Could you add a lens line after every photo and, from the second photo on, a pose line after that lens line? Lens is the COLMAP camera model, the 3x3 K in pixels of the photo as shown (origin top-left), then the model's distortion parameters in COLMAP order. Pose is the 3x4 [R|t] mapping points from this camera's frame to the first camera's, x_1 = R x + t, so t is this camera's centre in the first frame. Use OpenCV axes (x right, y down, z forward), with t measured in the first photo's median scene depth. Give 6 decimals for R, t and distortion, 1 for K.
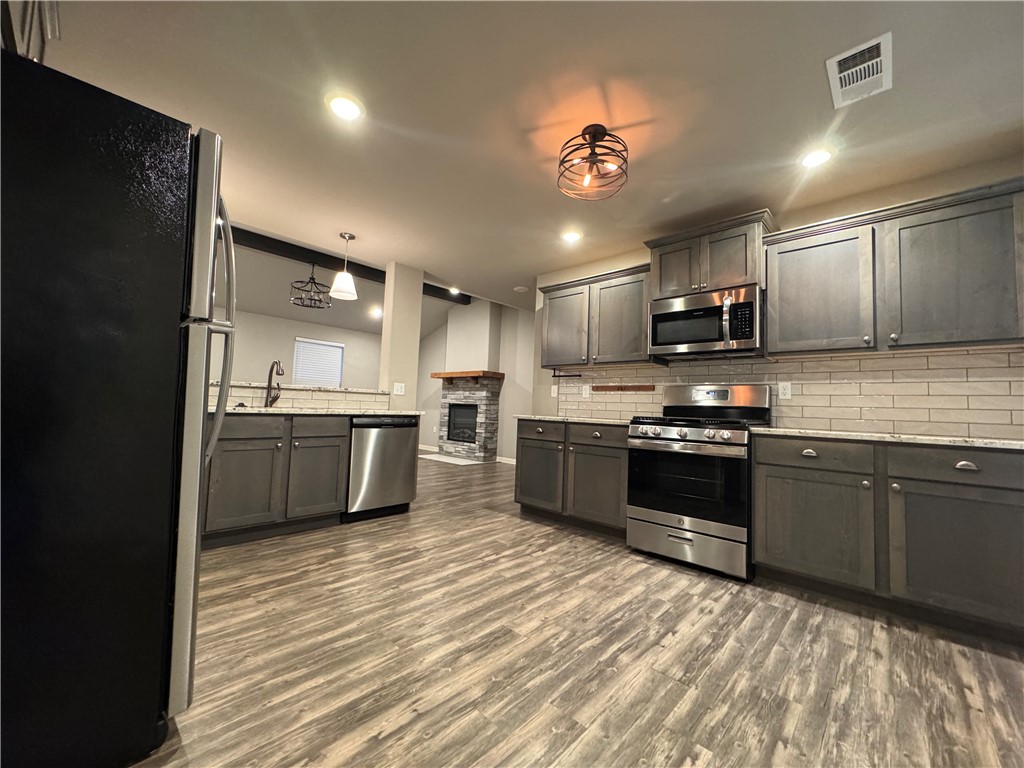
lens RADIAL K [[406.1, 0, 512.6], [0, 406.1, 384.5], [0, 0, 1]] dist [-0.002089, 0.000502]
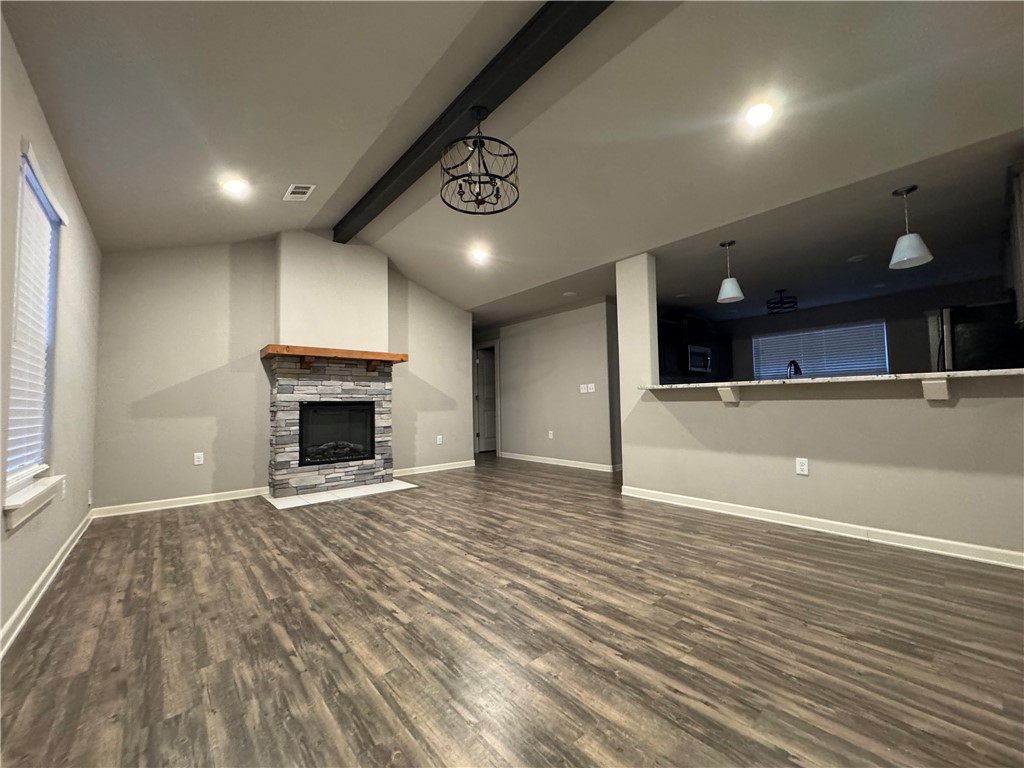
lens RADIAL K [[406.1, 0, 511.5], [0, 406.1, 381.2], [0, 0, 1]] dist [-0.002089, 0.000502]
pose [[0.106421, 0.016718, 0.994181, -2.122041], [-0.036878, 0.999237, -0.012855, 0.044484], [-0.993637, -0.035295, 0.106956, 1.999703]]
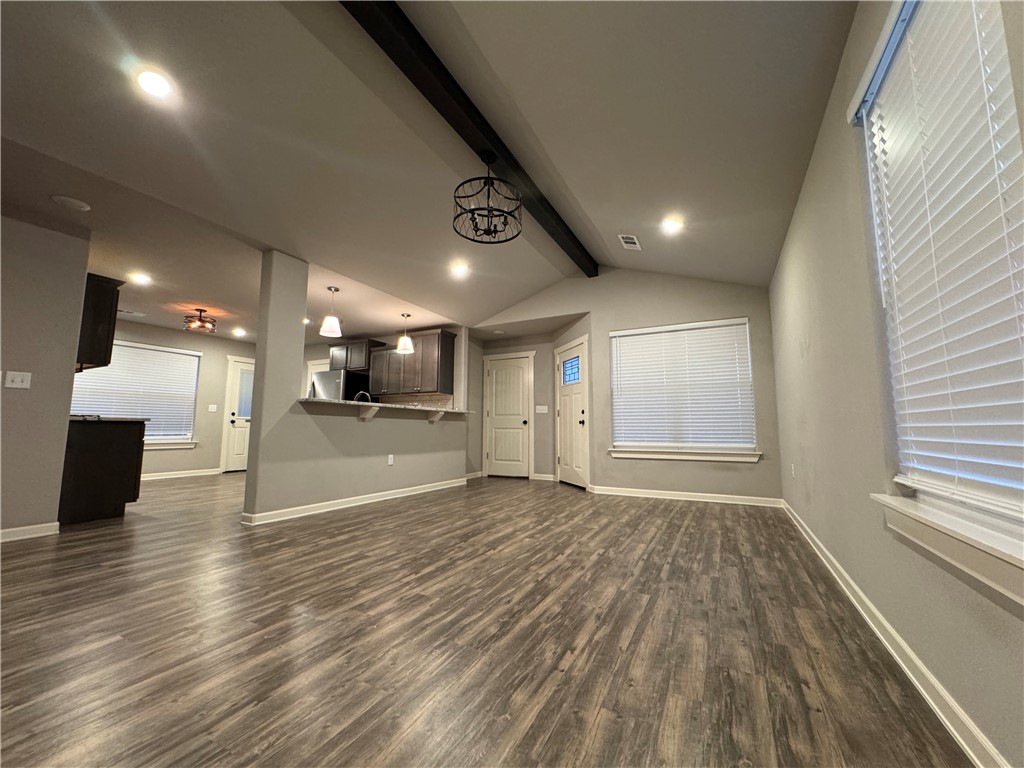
lens RADIAL K [[406.1, 0, 513.3], [0, 406.1, 384.4], [0, 0, 1]] dist [-0.002089, 0.000502]
pose [[-0.960994, -0.072948, -0.266774, -0.888378], [-0.025462, 0.983827, -0.177303, 0.218022], [0.275393, -0.163595, -0.947309, 3.275347]]
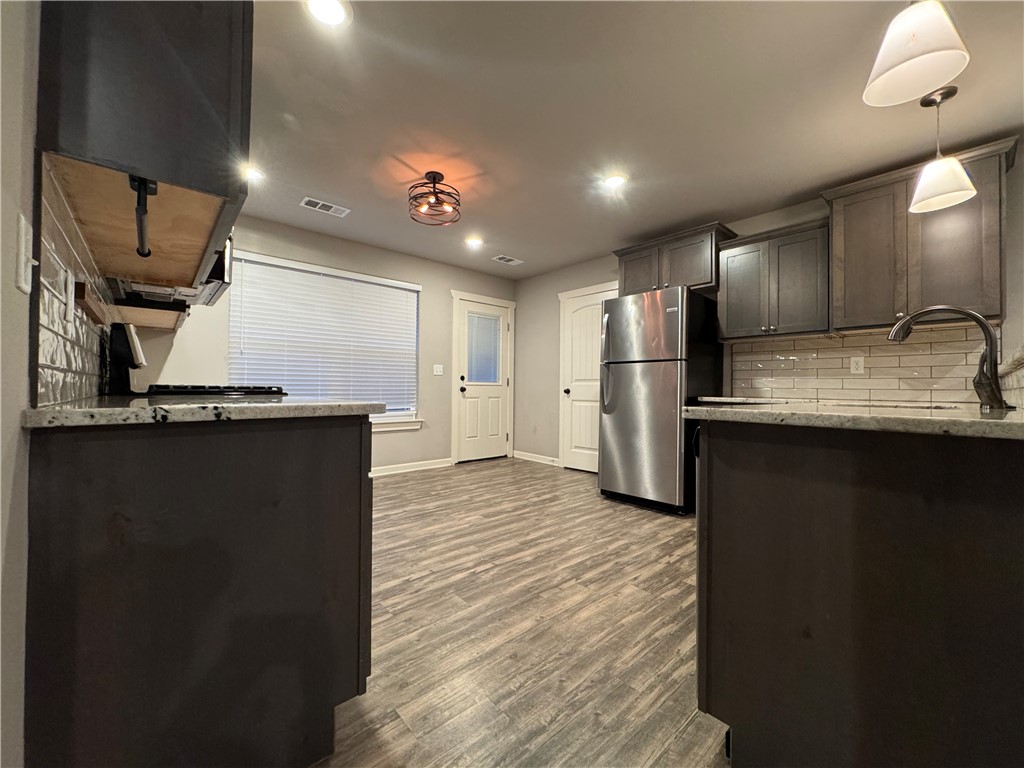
lens RADIAL K [[406.1, 0, 511.7], [0, 406.1, 384.8], [0, 0, 1]] dist [-0.002089, 0.000502]
pose [[-0.994599, -0.049288, 0.091348, -0.169596], [-0.055370, 0.996329, -0.065289, 0.109850], [-0.087794, -0.069994, -0.993676, 1.860179]]
